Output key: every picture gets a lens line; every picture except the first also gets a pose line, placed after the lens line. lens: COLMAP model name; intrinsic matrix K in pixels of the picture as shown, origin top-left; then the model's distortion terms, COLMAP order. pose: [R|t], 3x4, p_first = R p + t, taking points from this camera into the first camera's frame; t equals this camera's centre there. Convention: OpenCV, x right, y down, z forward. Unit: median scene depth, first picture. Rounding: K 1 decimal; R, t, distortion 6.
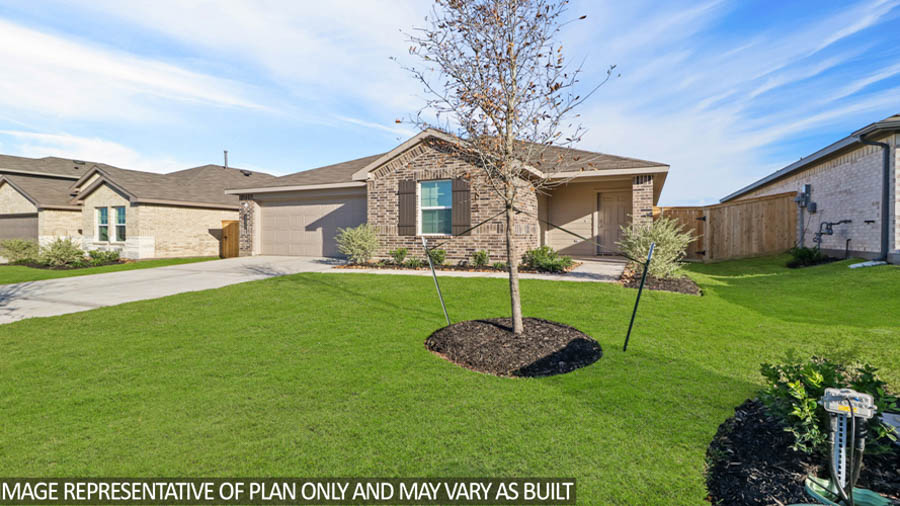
lens RADIAL K [[428.1, 0, 447.8], [0, 428.1, 231.6], [0, 0, 1]] dist [-0.001142, -0.000162]
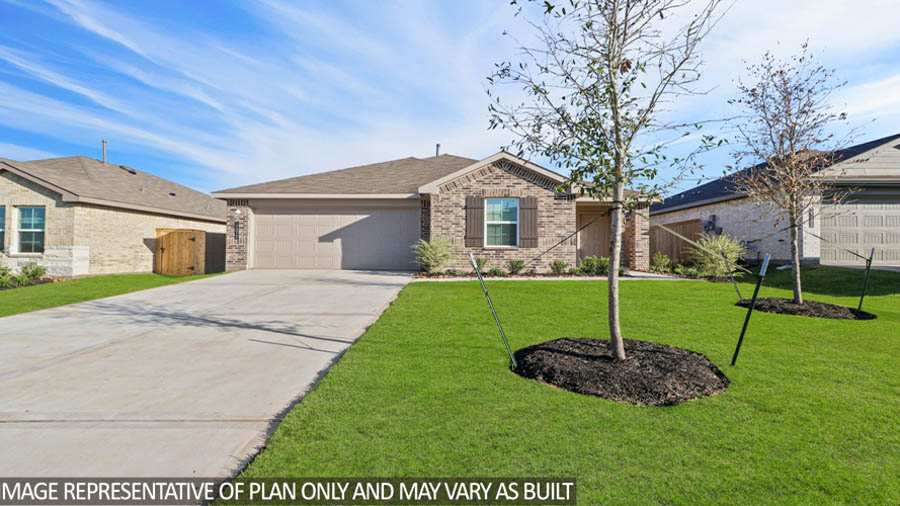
lens RADIAL K [[428.1, 0, 447.8], [0, 428.1, 231.6], [0, 0, 1]] dist [-0.001142, -0.000162]
pose [[0.909645, 0.024259, 0.414678, -0.483800], [-0.008454, 0.999168, -0.039907, 0.010976], [-0.415301, 0.032796, 0.909092, 0.032368]]
